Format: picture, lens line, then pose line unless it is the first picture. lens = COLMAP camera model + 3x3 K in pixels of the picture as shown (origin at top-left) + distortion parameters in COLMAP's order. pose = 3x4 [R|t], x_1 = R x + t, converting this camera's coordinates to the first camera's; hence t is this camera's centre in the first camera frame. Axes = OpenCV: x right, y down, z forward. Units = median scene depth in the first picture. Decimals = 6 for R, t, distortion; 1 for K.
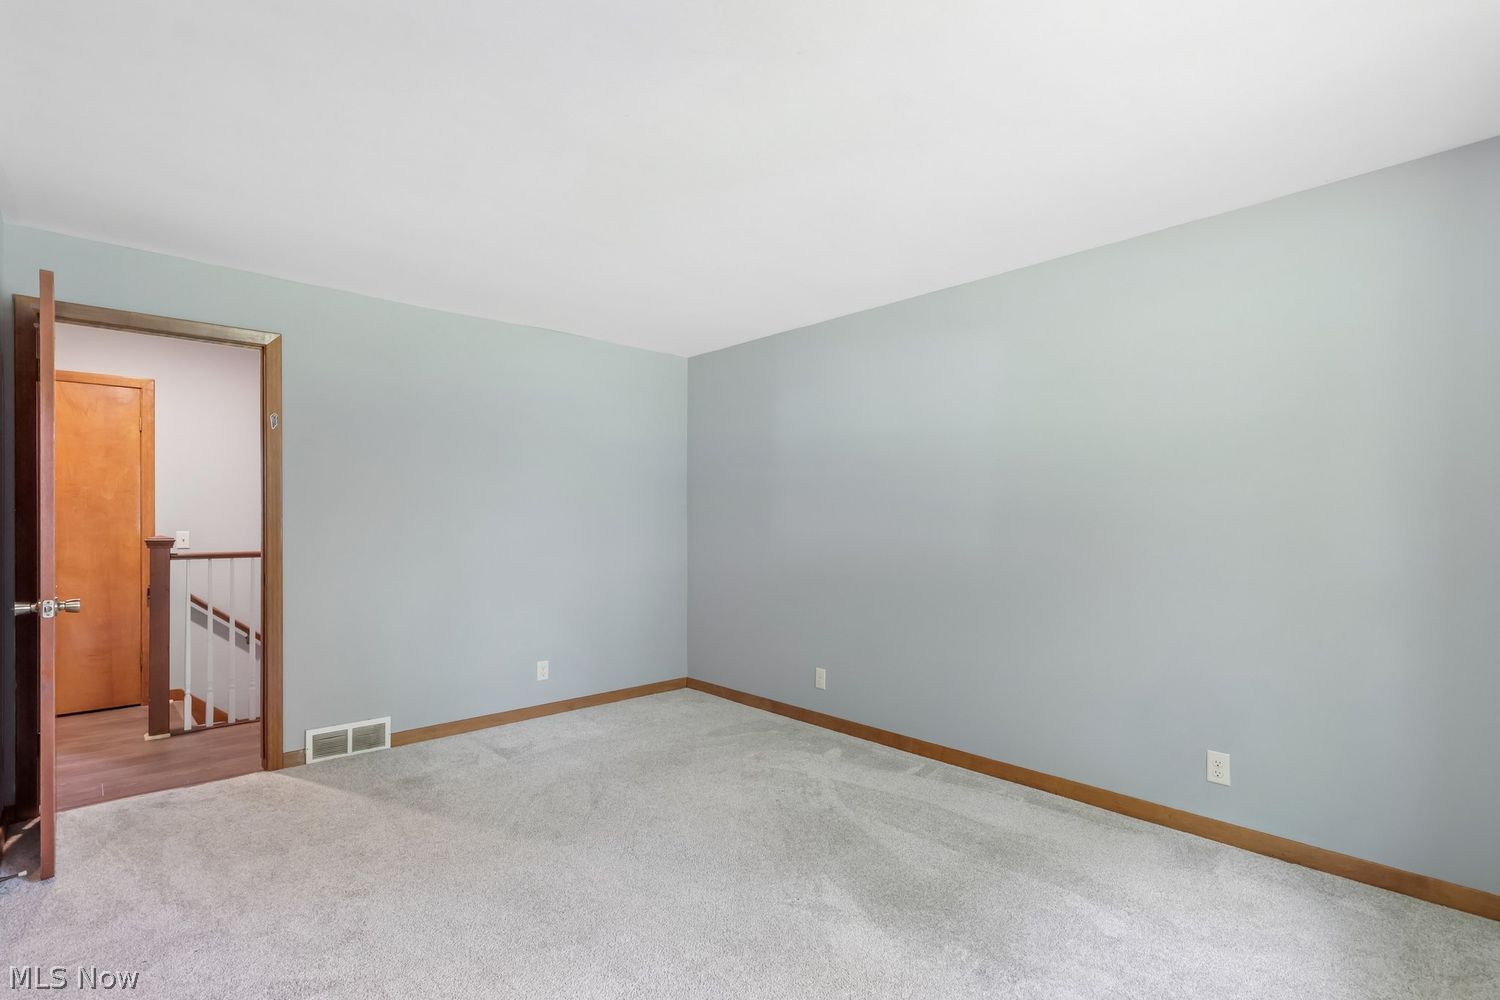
lens RADIAL K [[700.5, 0, 741.6], [0, 700.5, 507.6], [0, 0, 1]] dist [-0.001939, -0.000783]
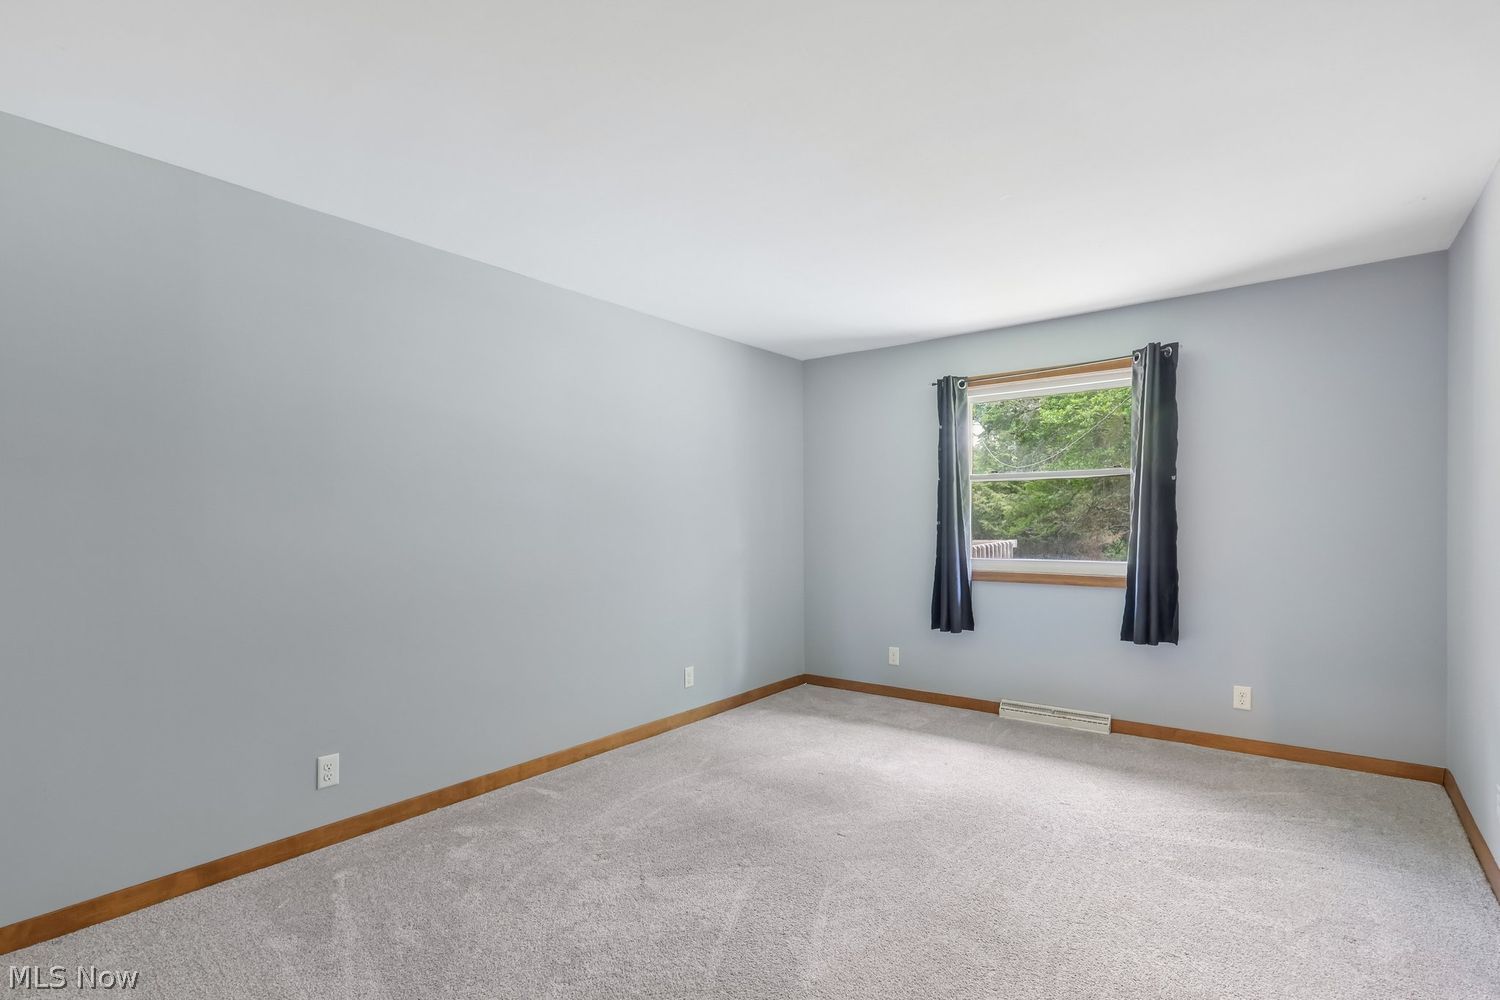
lens RADIAL K [[700.5, 0, 741.6], [0, 700.5, 507.6], [0, 0, 1]] dist [-0.001939, -0.000783]
pose [[-0.179063, 0.037775, 0.983112, -0.690621], [0.006396, 0.999286, -0.037232, 0.041479], [-0.983817, -0.000379, -0.179177, 0.893477]]
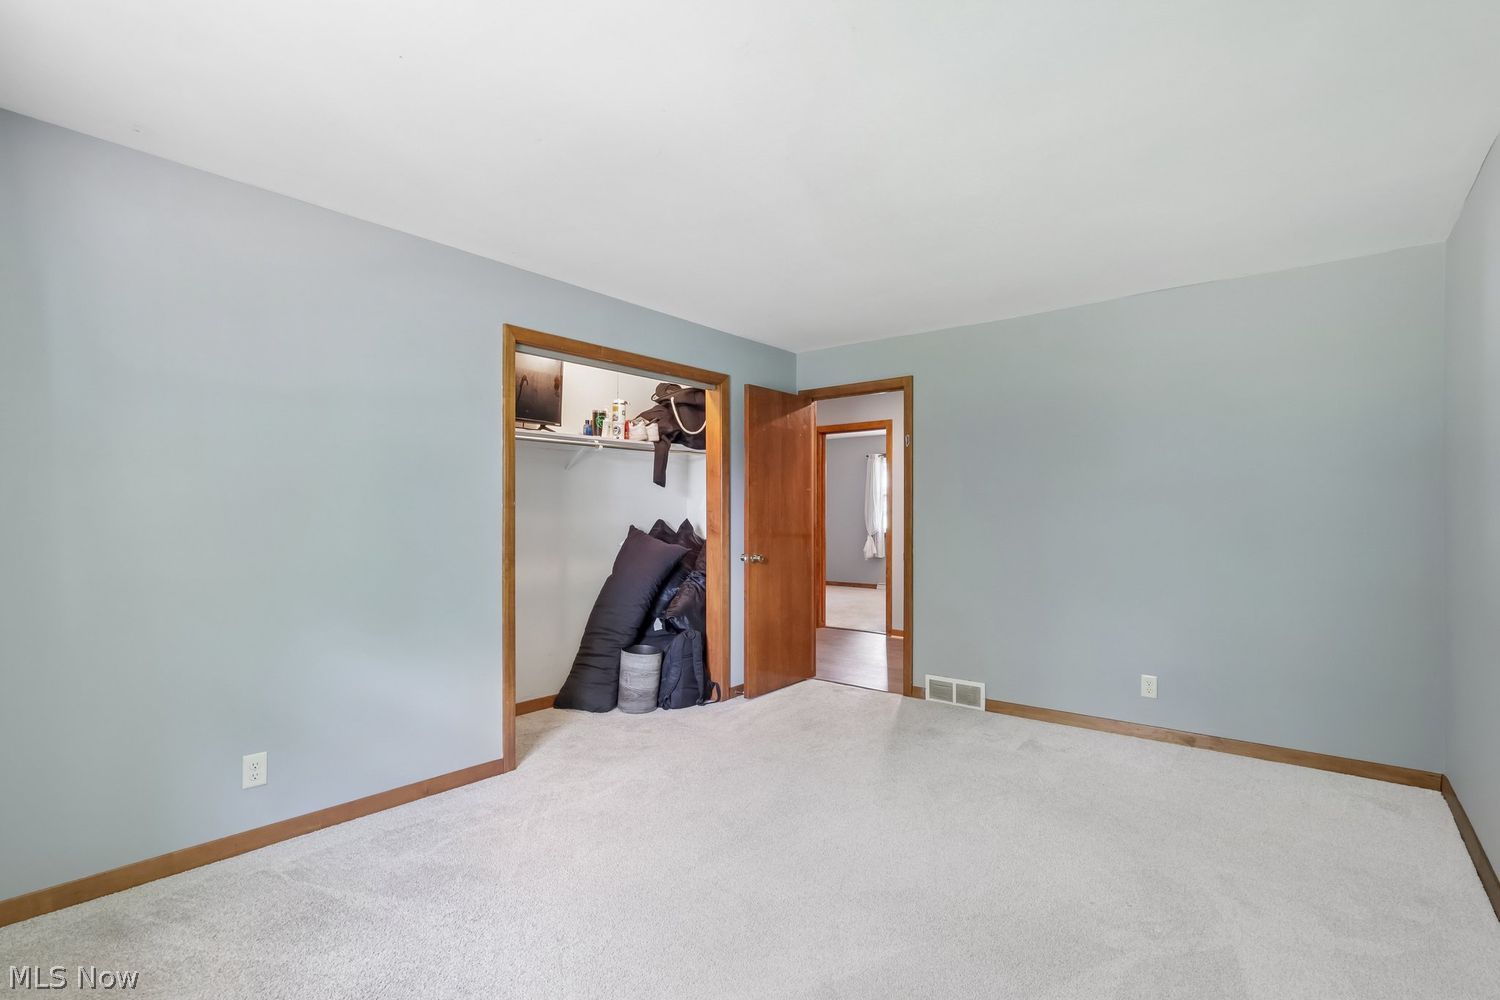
lens RADIAL K [[700.5, 0, 741.6], [0, 700.5, 507.6], [0, 0, 1]] dist [-0.001939, -0.000783]
pose [[0.141751, -0.007377, -0.989875, 0.624138], [0.024018, 0.999703, -0.004011, 0.005595], [0.989611, -0.023206, 0.141886, 0.483299]]
